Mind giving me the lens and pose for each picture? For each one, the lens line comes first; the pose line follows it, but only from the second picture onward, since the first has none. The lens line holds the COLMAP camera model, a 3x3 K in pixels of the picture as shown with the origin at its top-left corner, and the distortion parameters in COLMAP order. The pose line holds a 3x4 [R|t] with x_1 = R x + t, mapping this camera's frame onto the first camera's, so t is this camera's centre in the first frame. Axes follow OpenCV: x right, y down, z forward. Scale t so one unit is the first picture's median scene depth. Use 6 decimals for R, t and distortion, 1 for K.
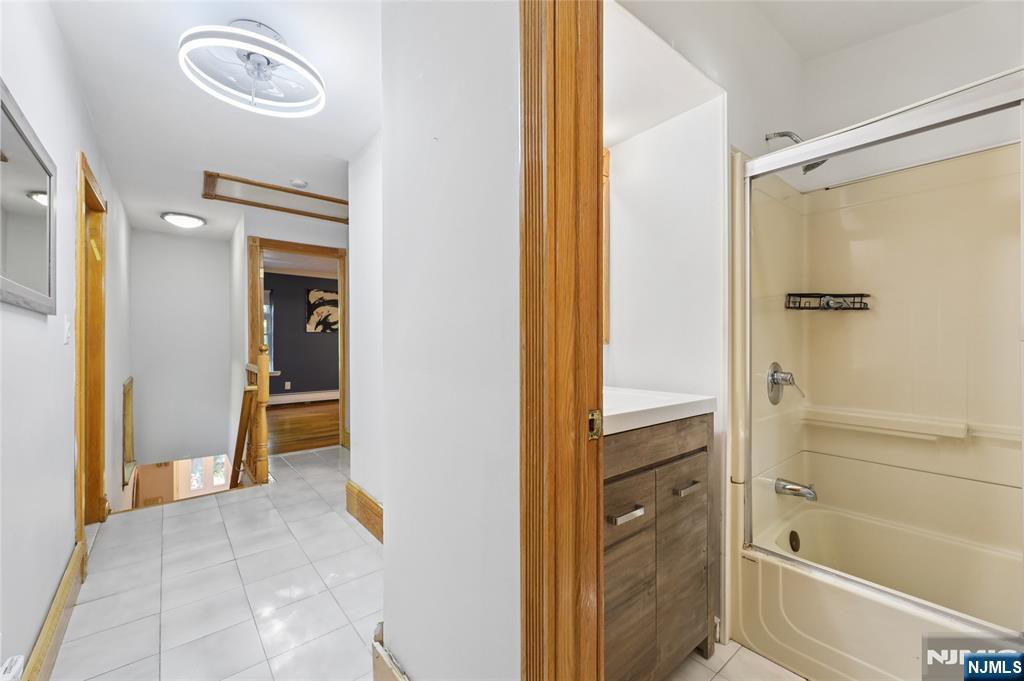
lens RADIAL K [[425.9, 0, 505.7], [0, 425.9, 342.2], [0, 0, 1]] dist [0.000810, -0.000142]
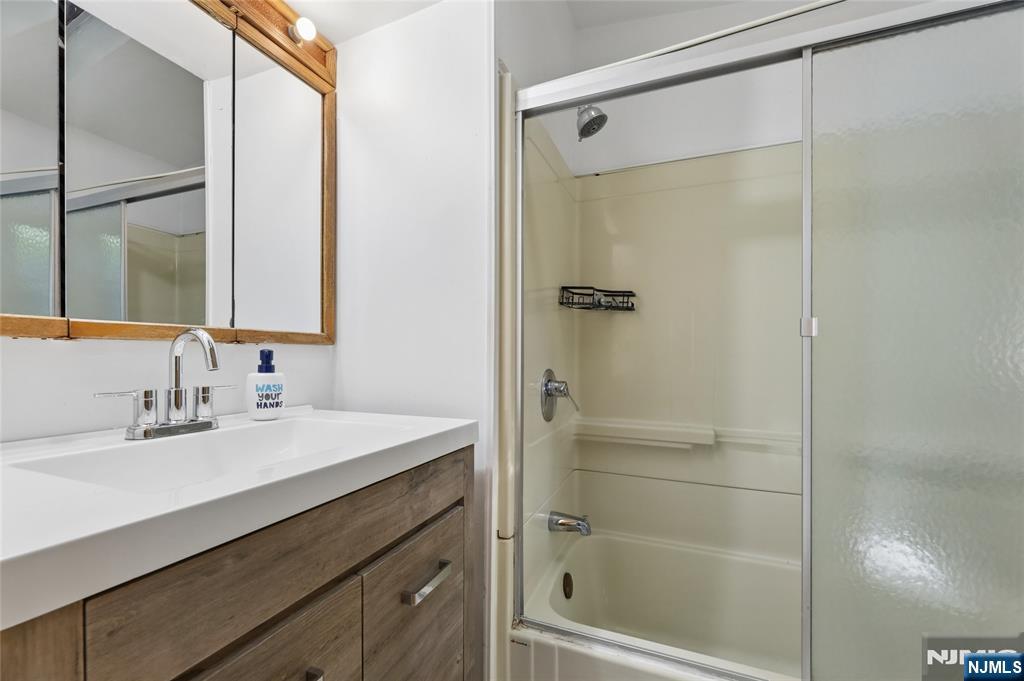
lens RADIAL K [[436.7, 0, 512.2], [0, 436.7, 358.0], [0, 0, 1]] dist [0.000274, -0.000072]
pose [[0.878599, 0.001057, 0.477559, 0.203792], [-0.004119, 0.999977, 0.005365, 0.025322], [-0.477542, -0.006681, 0.878583, 0.353191]]
